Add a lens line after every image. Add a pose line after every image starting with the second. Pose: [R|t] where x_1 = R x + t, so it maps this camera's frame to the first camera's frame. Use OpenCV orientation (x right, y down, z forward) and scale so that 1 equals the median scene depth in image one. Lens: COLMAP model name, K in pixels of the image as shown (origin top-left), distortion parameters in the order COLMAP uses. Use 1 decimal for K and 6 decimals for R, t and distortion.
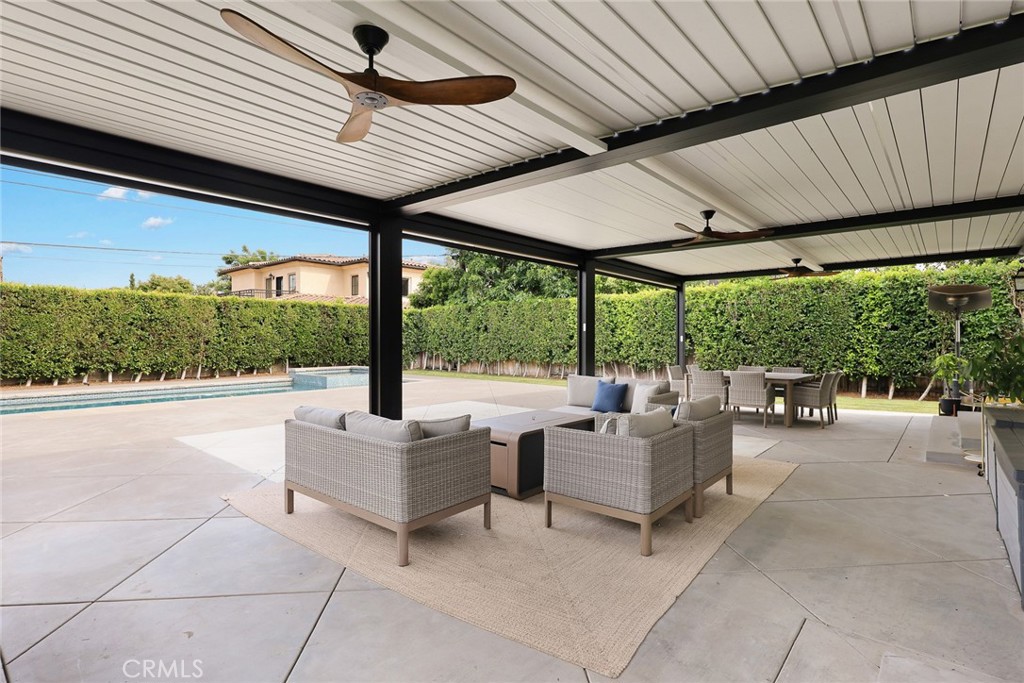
lens RADIAL K [[522.7, 0, 517.7], [0, 522.7, 339.2], [0, 0, 1]] dist [0.002178, 0.000104]
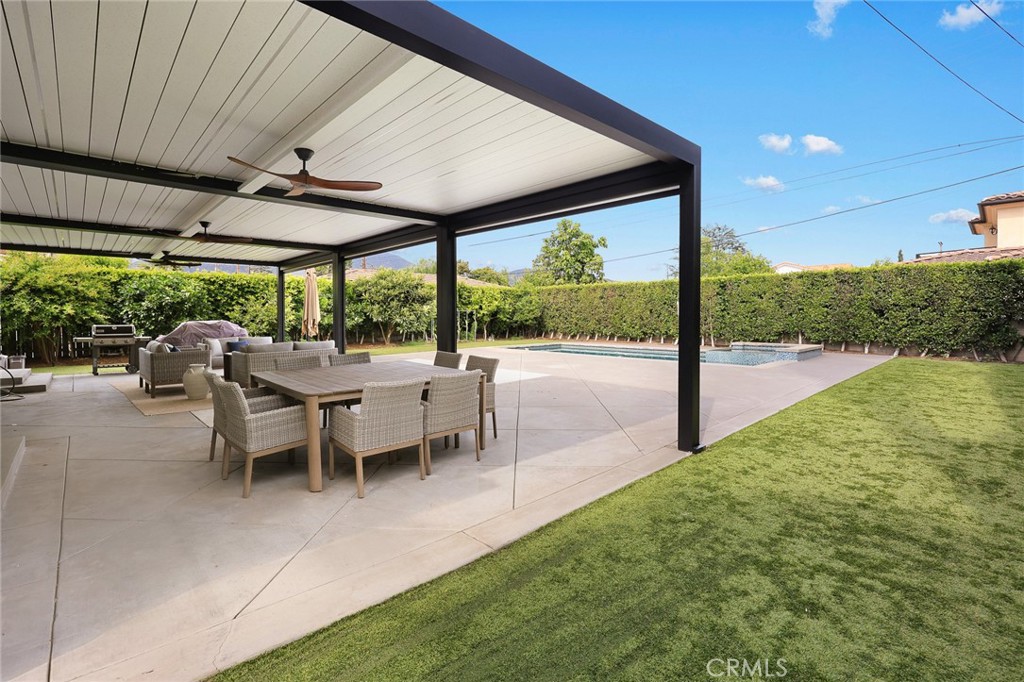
lens RADIAL K [[456.7, 0, 507.7], [0, 456.7, 326.7], [0, 0, 1]] dist [0.001372, 0.000640]
pose [[-0.113787, 0.020856, -0.993286, 0.503638], [0.004459, 0.999780, 0.020482, 0.006877], [0.993495, -0.002098, -0.113855, 0.684248]]
